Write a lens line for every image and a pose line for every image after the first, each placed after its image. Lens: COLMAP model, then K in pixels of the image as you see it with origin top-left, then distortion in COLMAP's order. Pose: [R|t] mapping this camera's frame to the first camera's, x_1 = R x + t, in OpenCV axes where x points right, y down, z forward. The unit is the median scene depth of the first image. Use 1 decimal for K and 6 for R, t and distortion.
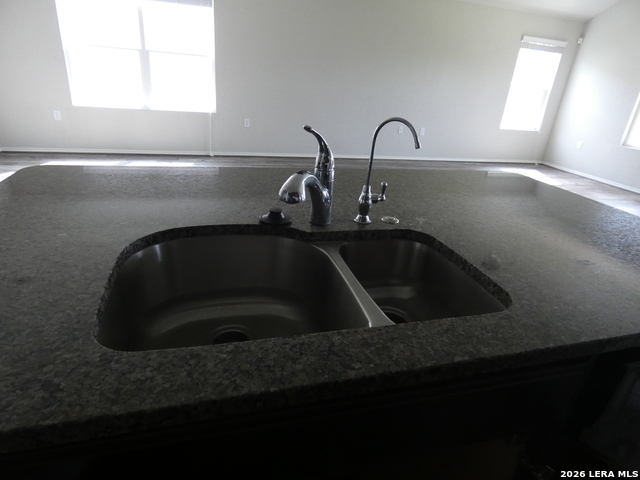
lens RADIAL K [[383.6, 0, 322.9], [0, 383.6, 239.9], [0, 0, 1]] dist [-0.007906, -0.000895]
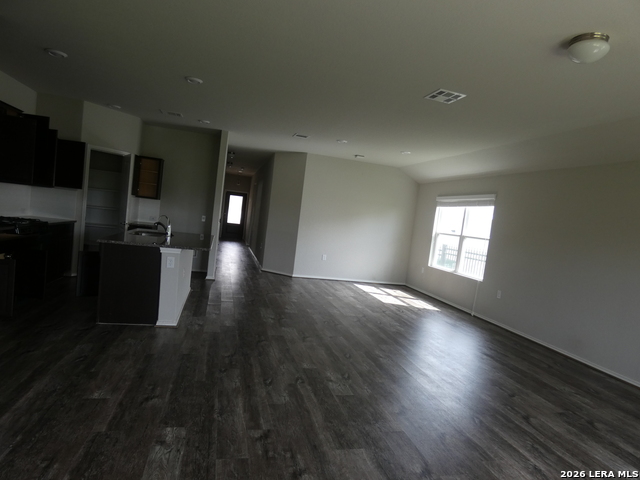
lens RADIAL K [[383.6, 0, 322.9], [0, 383.6, 239.9], [0, 0, 1]] dist [-0.007906, -0.000895]
pose [[-0.014336, -0.022808, -0.999637, 0.810246], [-0.498840, 0.866602, -0.012618, -0.158960], [0.866575, 0.498478, -0.023801, 0.464478]]
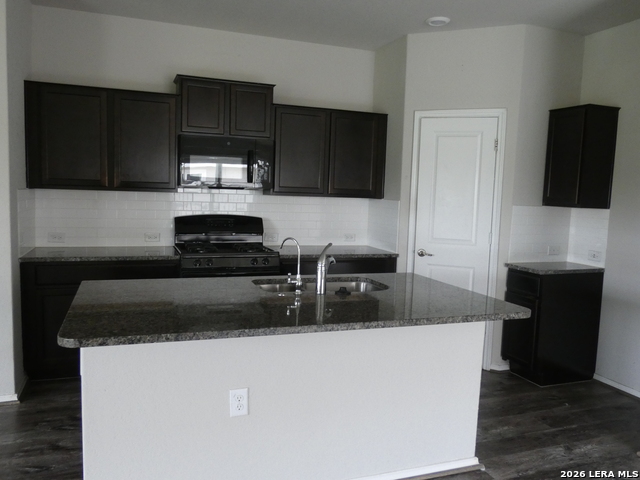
lens RADIAL K [[521.3, 0, 320.0], [0, 521.3, 240.0], [0, 0, 1]] dist [-0.001312, -0.001368]
pose [[-0.990269, -0.107483, -0.088401, 0.038066], [-0.136737, 0.869639, 0.474374, -0.248866], [0.025889, 0.481846, -0.875874, 0.500257]]
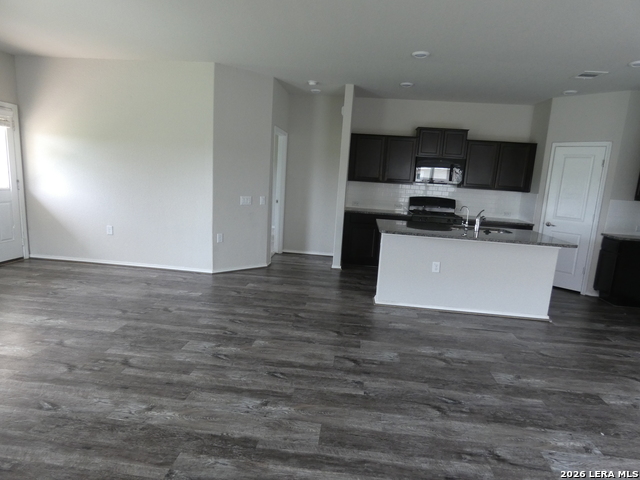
lens RADIAL K [[383.6, 0, 322.9], [0, 383.6, 239.9], [0, 0, 1]] dist [-0.007906, -0.000895]
pose [[-0.918564, -0.198991, 0.341531, 0.011414], [0.019819, 0.839765, 0.542587, -0.388143], [-0.394776, 0.505170, -0.767434, 0.817331]]
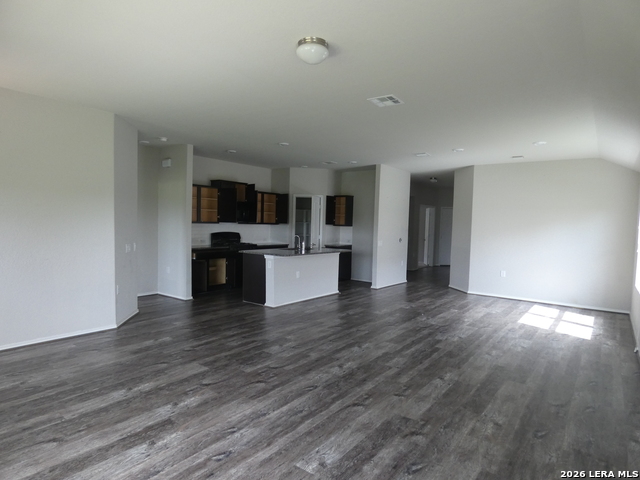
lens RADIAL K [[385.1, 0, 320.0], [0, 385.1, 240.0], [0, 0, 1]] dist [-0.001581, -0.012948]
pose [[-0.798358, -0.072485, -0.597805, 0.658800], [-0.314281, 0.896957, 0.310958, -0.418954], [0.513666, 0.436134, -0.738874, 1.030951]]
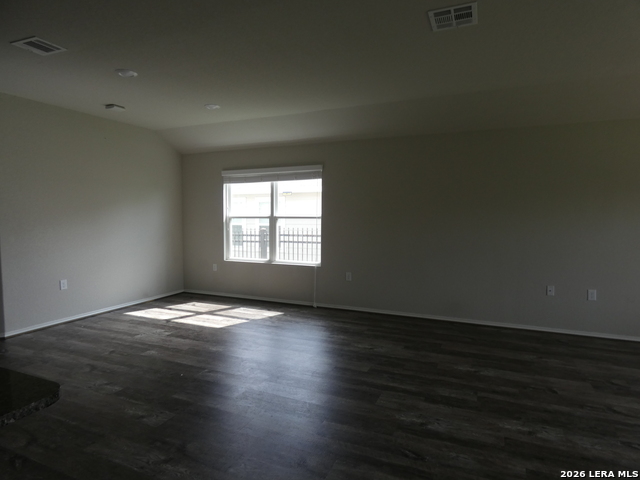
lens RADIAL K [[385.1, 0, 320.0], [0, 385.1, 240.0], [0, 0, 1]] dist [-0.001581, -0.012948]
pose [[0.758371, -0.034283, -0.650921, 0.352857], [-0.196933, 0.939898, -0.278944, -0.093825], [0.621362, 0.339730, 0.706040, 0.204678]]
